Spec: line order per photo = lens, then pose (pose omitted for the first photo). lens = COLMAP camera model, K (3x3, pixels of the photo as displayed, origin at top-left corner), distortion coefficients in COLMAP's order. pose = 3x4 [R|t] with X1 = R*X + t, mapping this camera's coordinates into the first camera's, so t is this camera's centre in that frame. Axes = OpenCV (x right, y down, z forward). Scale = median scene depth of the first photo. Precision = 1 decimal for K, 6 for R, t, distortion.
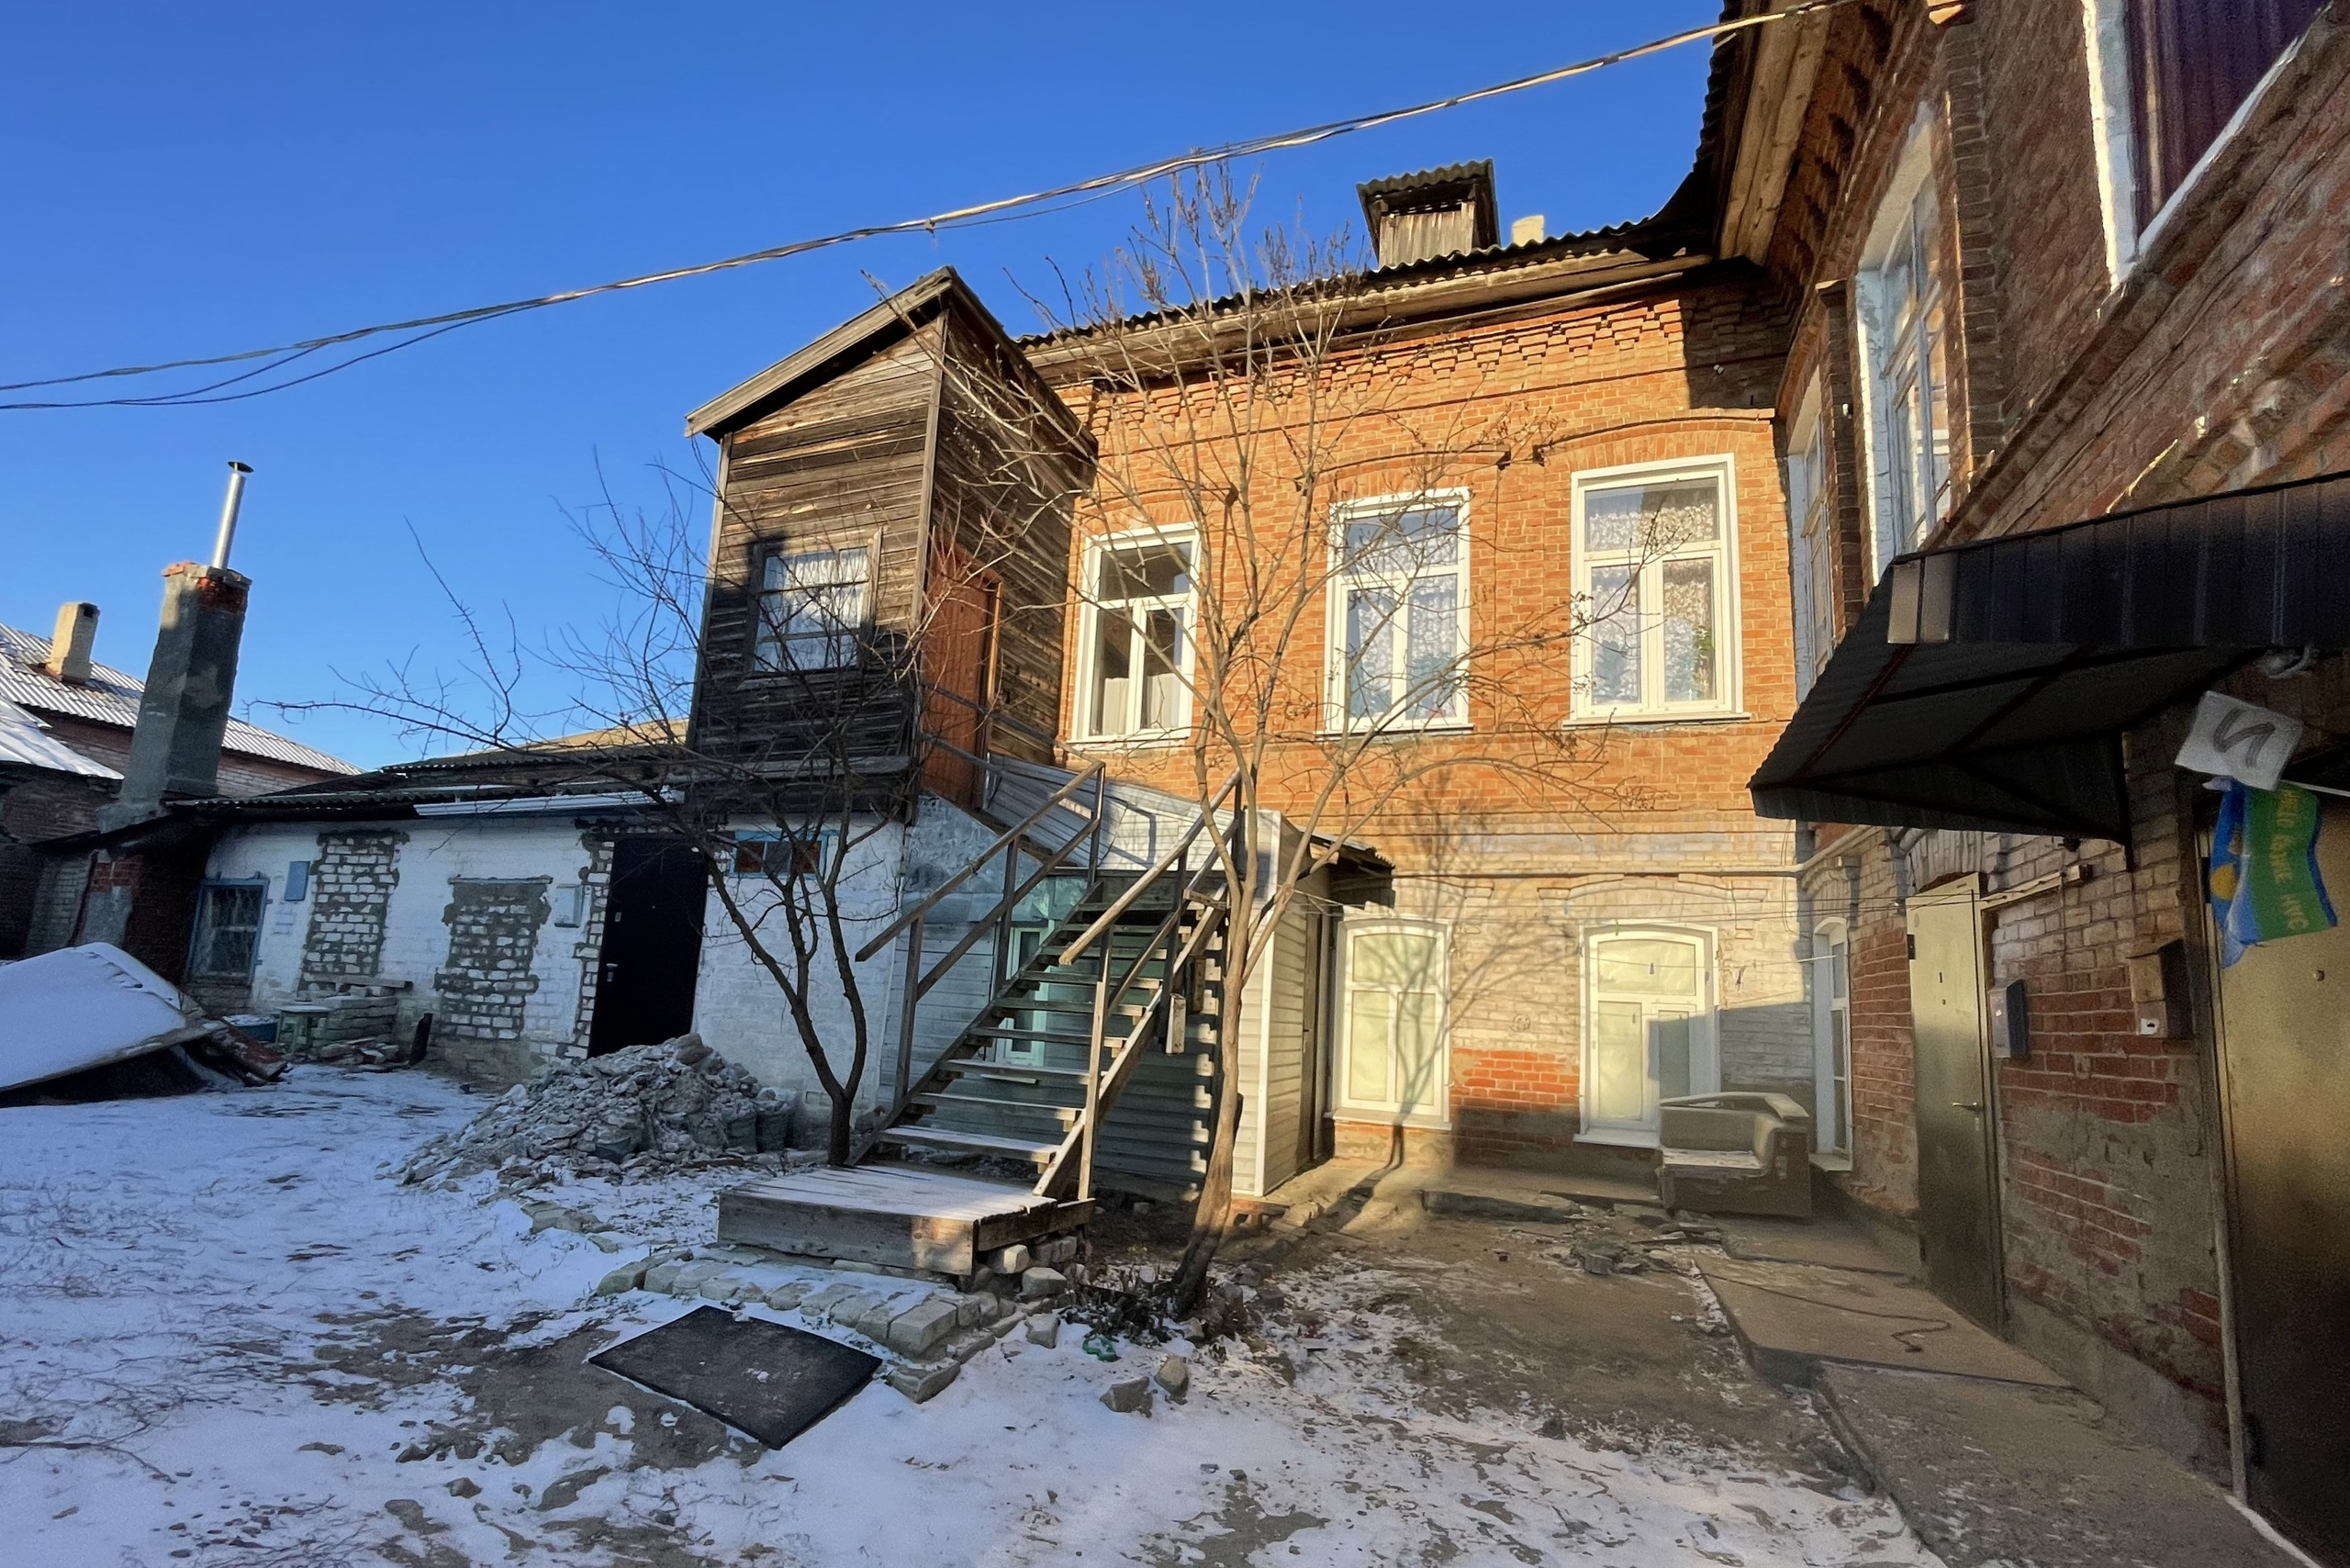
lens RADIAL K [[1058.6, 0, 1174.0], [0, 1058.6, 862.7], [0, 0, 1]] dist [-0.009895, 0.004381]
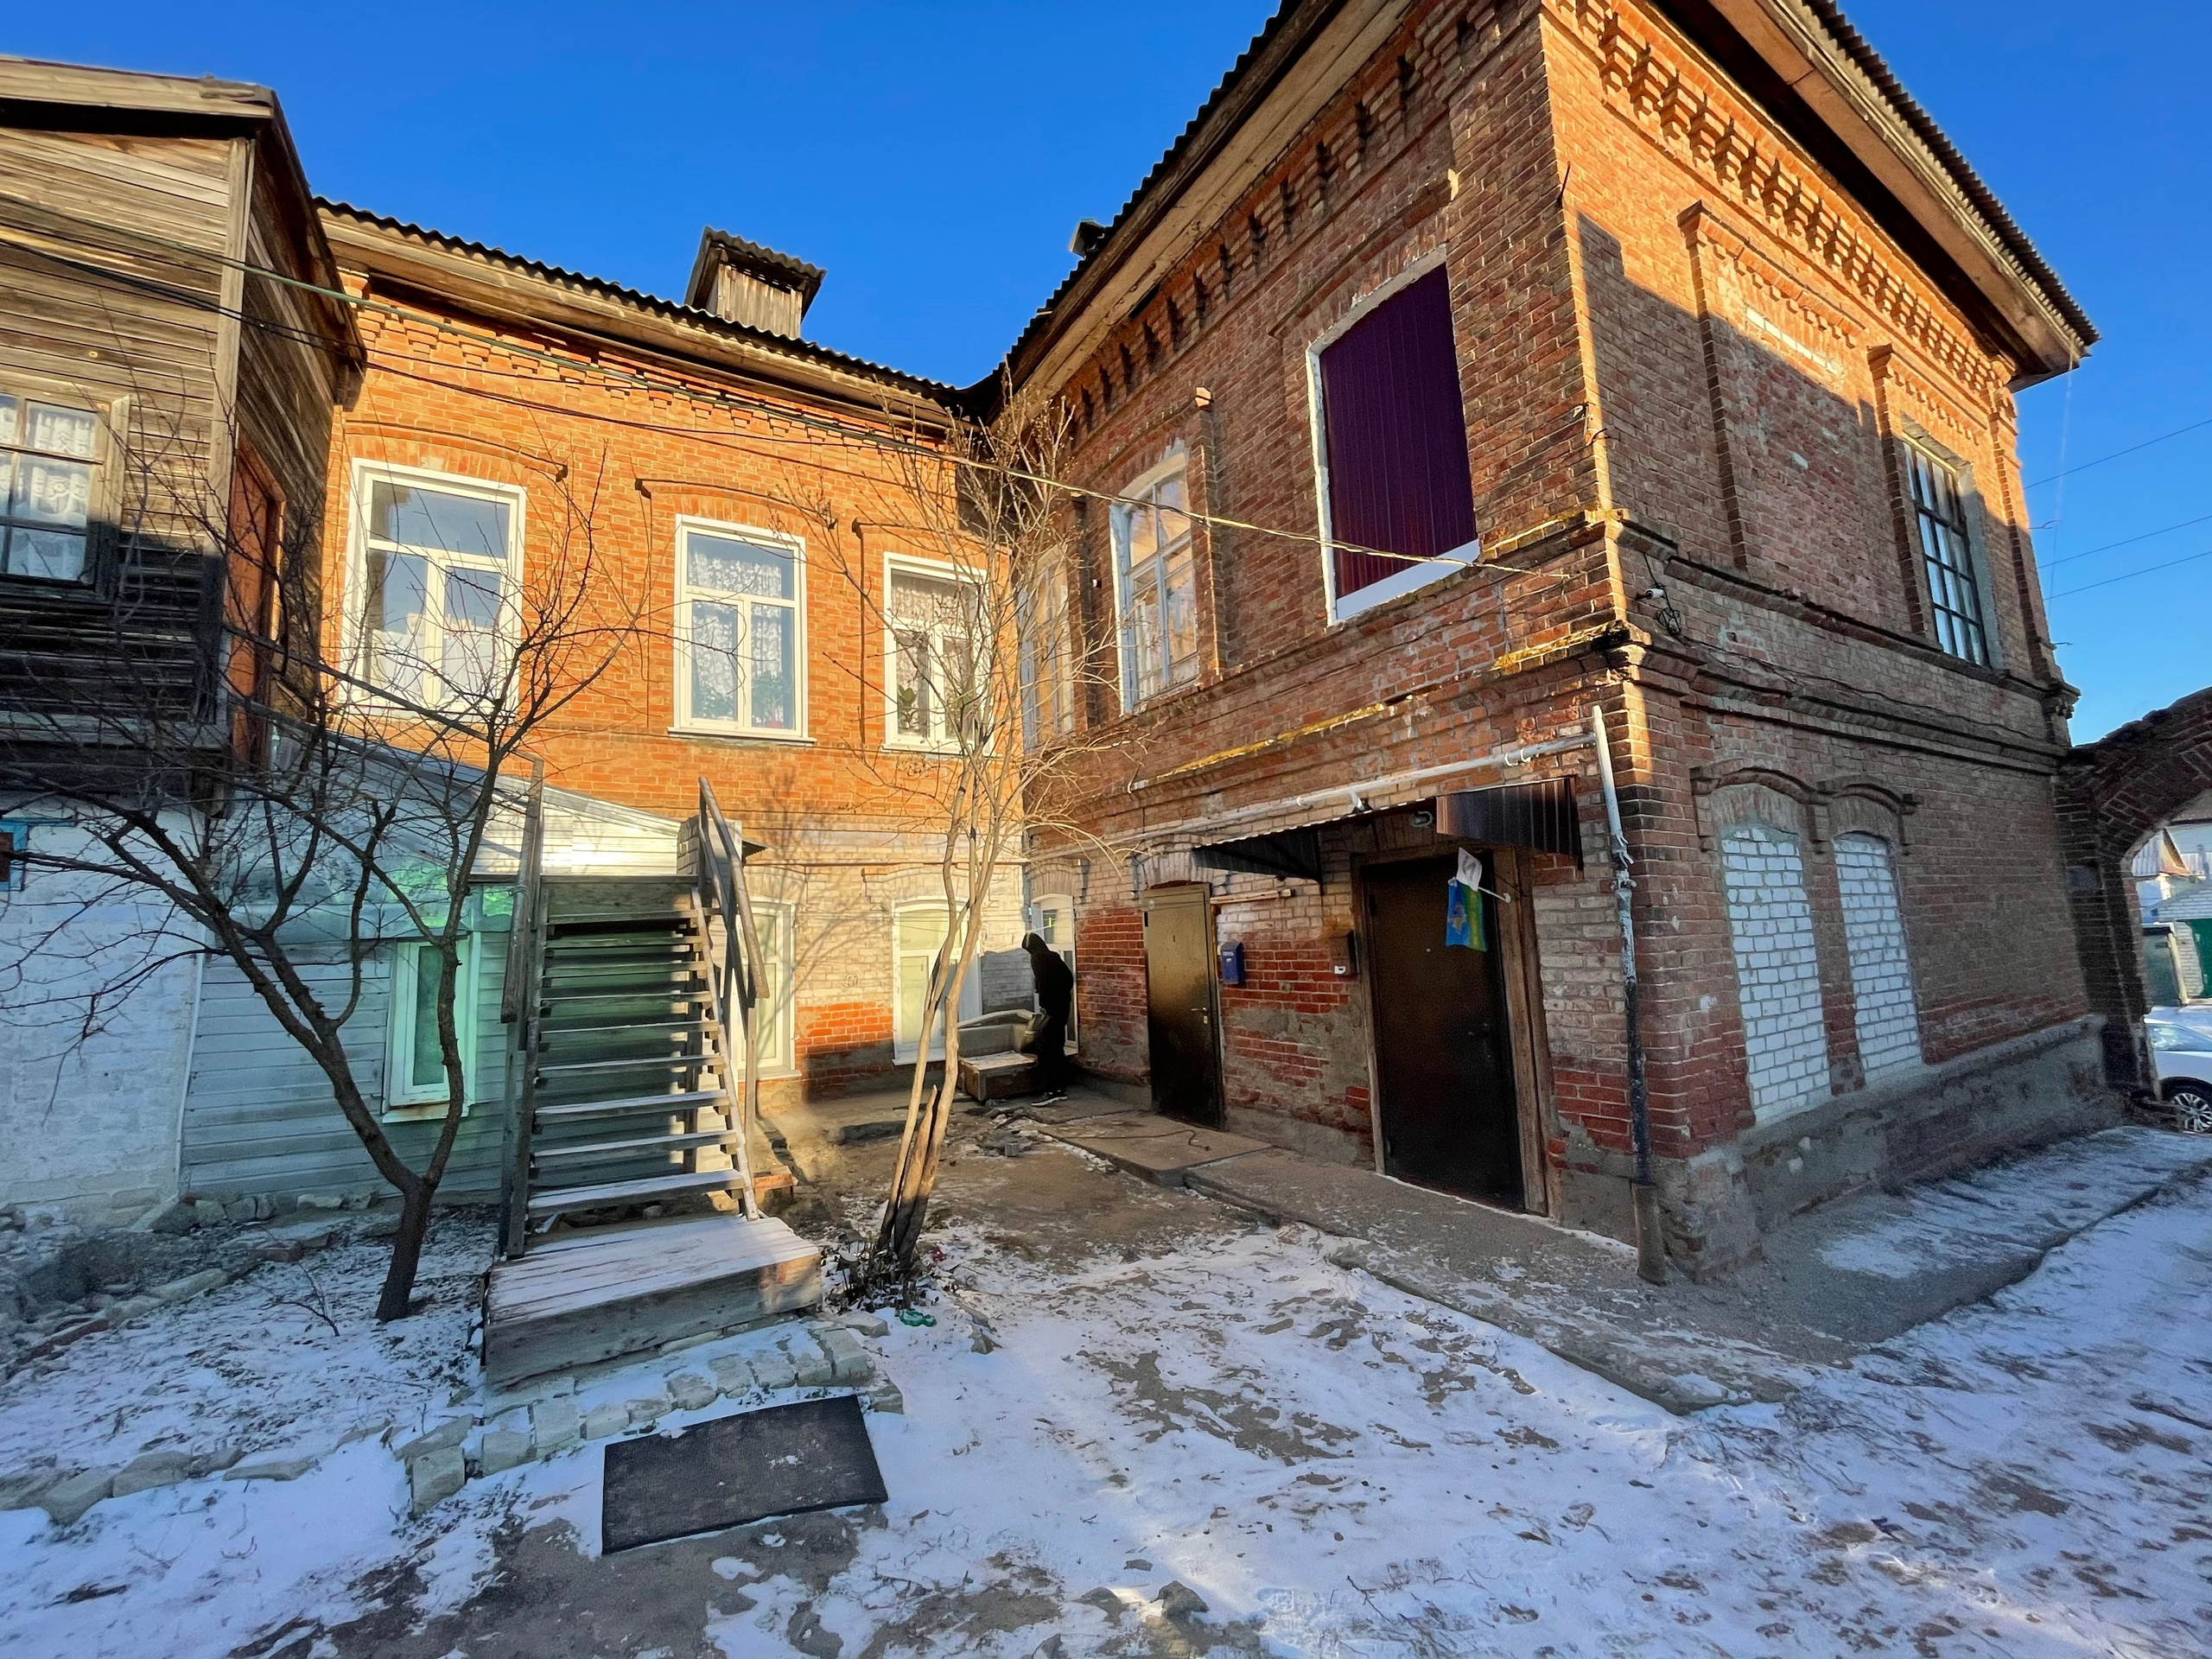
lens RADIAL K [[902.2, 0, 1105.9], [0, 902.2, 820.8], [0, 0, 1]] dist [-0.001293, 0.000177]
pose [[0.622629, 0.025014, 0.782117, -0.408789], [-0.040520, 0.999179, 0.000301, -0.065056], [-0.781467, -0.031878, 0.623131, 0.109942]]
